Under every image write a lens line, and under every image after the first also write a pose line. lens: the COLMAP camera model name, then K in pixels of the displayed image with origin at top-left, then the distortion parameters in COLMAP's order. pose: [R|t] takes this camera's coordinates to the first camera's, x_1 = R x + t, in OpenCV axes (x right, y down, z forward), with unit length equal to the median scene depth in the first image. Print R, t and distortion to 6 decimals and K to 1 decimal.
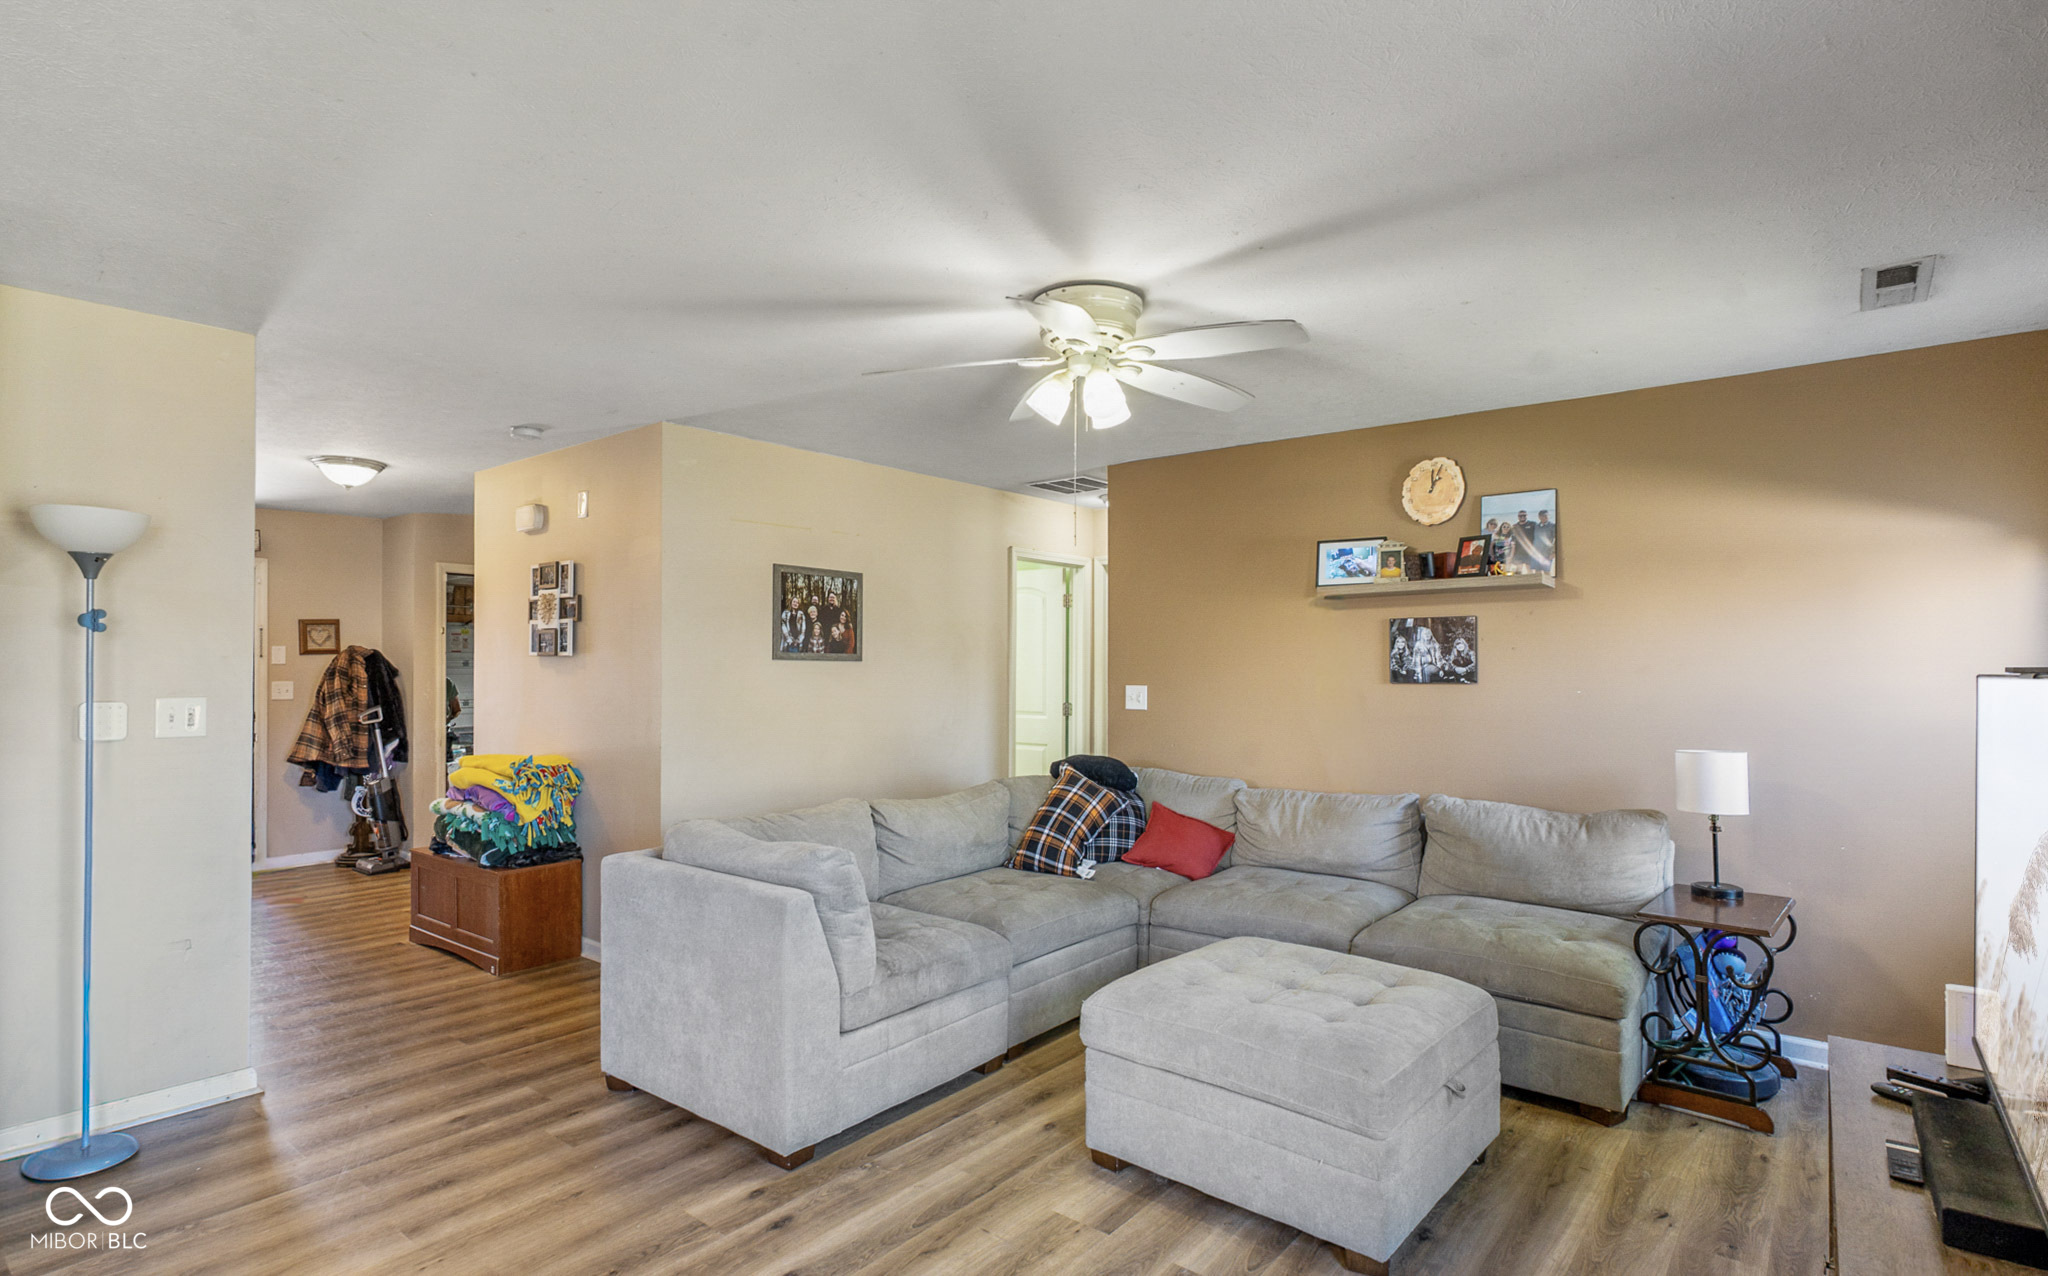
lens RADIAL K [[1016.6, 0, 1018.2], [0, 1016.6, 654.5], [0, 0, 1]] dist [0.000758, 0.000407]
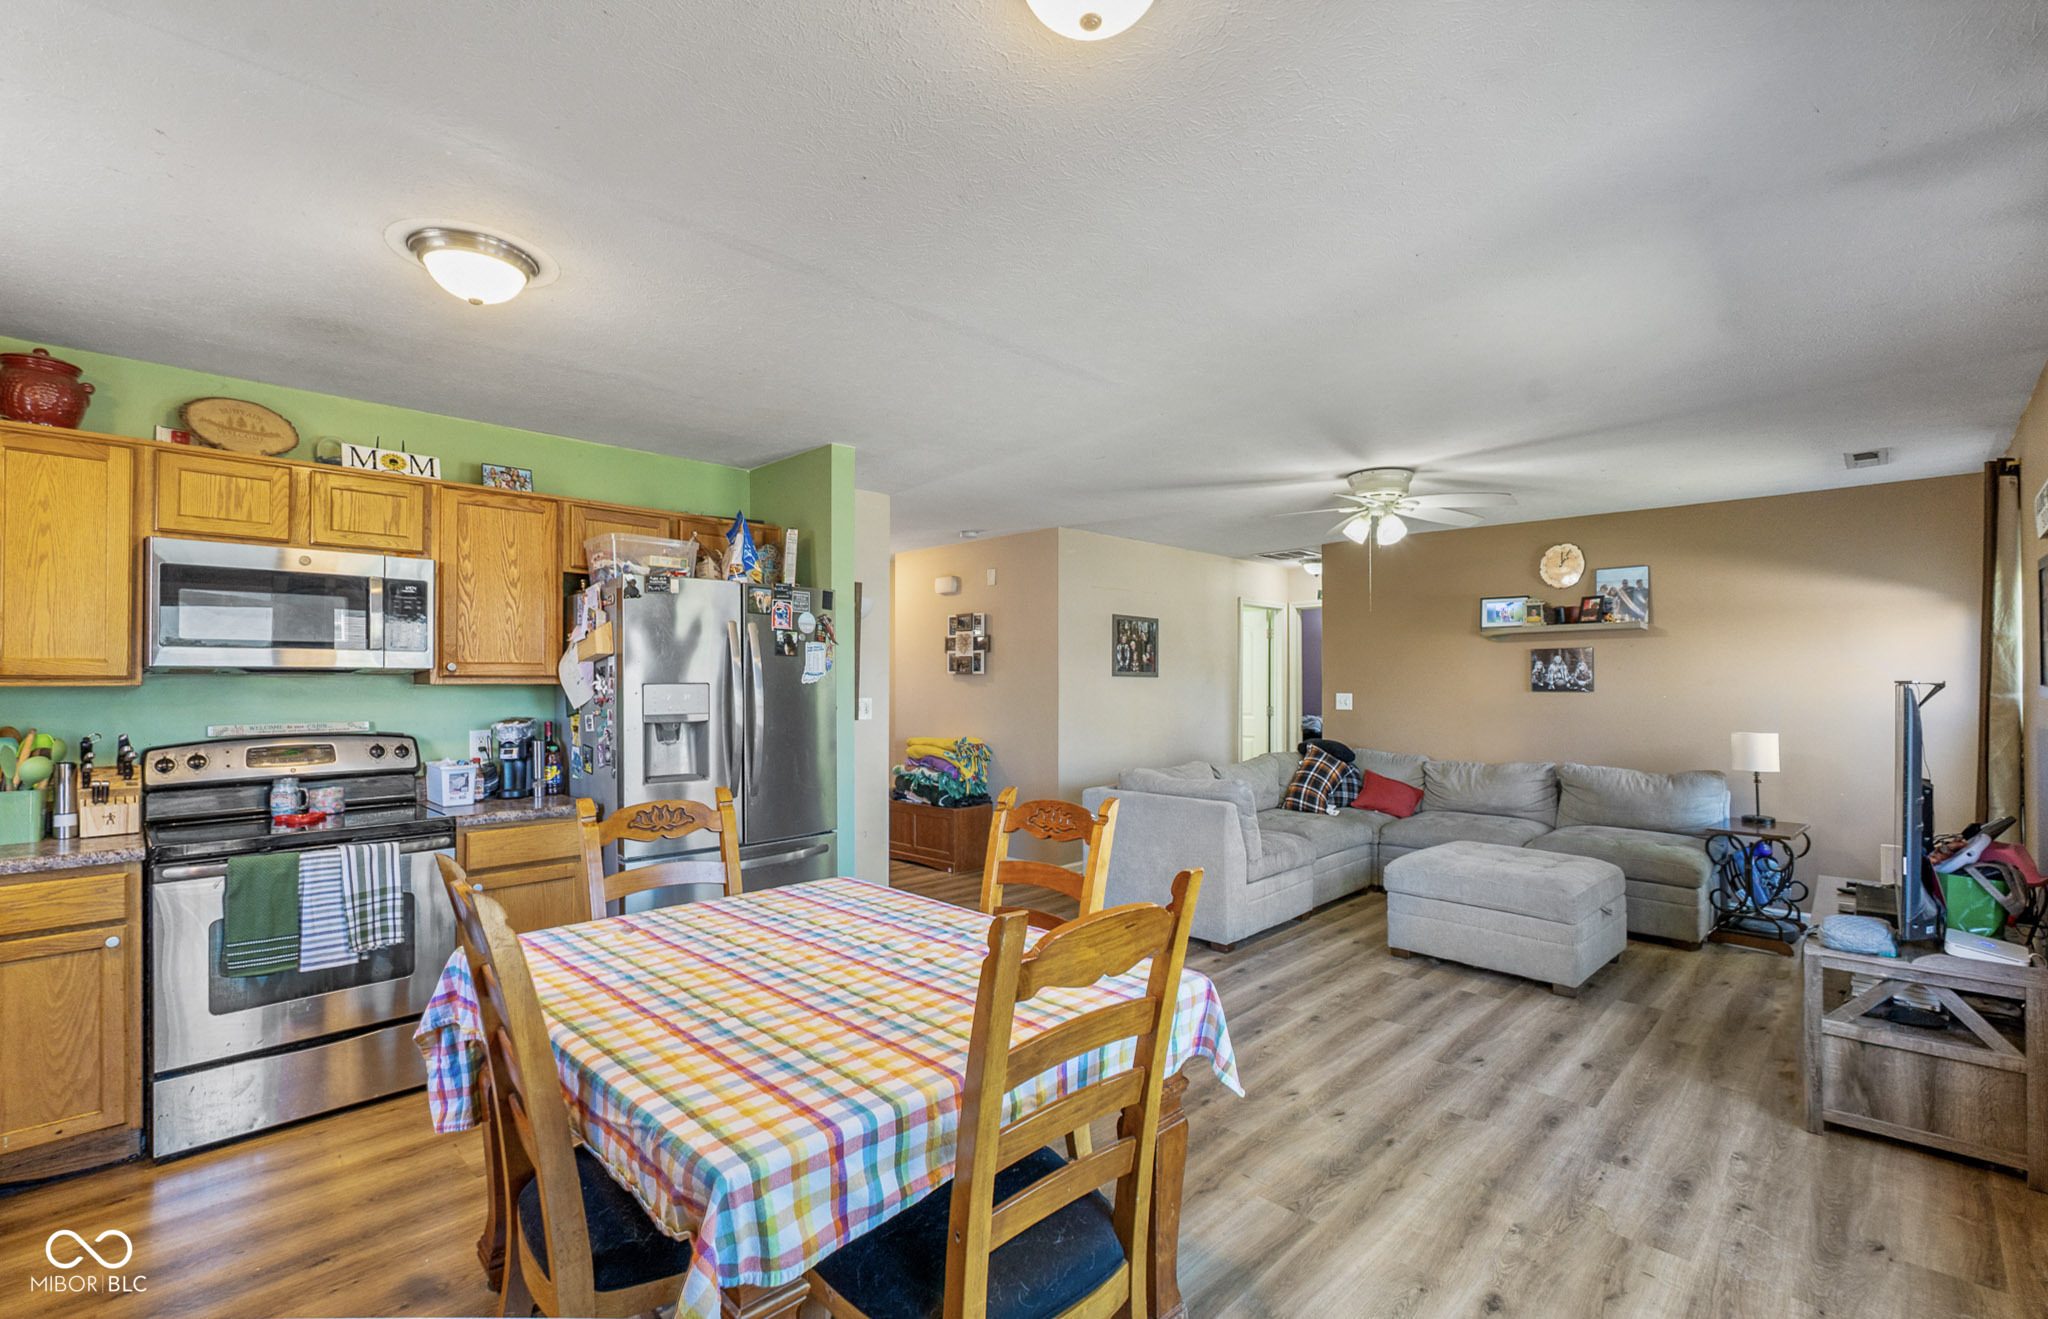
lens RADIAL K [[894.4, 0, 1042.8], [0, 894.4, 668.8], [0, 0, 1]] dist [0.001129, 0.000309]
pose [[0.997128, -0.001522, -0.075724, -0.282414], [0.001389, 0.999997, -0.001809, -0.004553], [0.075727, 0.001698, 0.997127, -0.420713]]
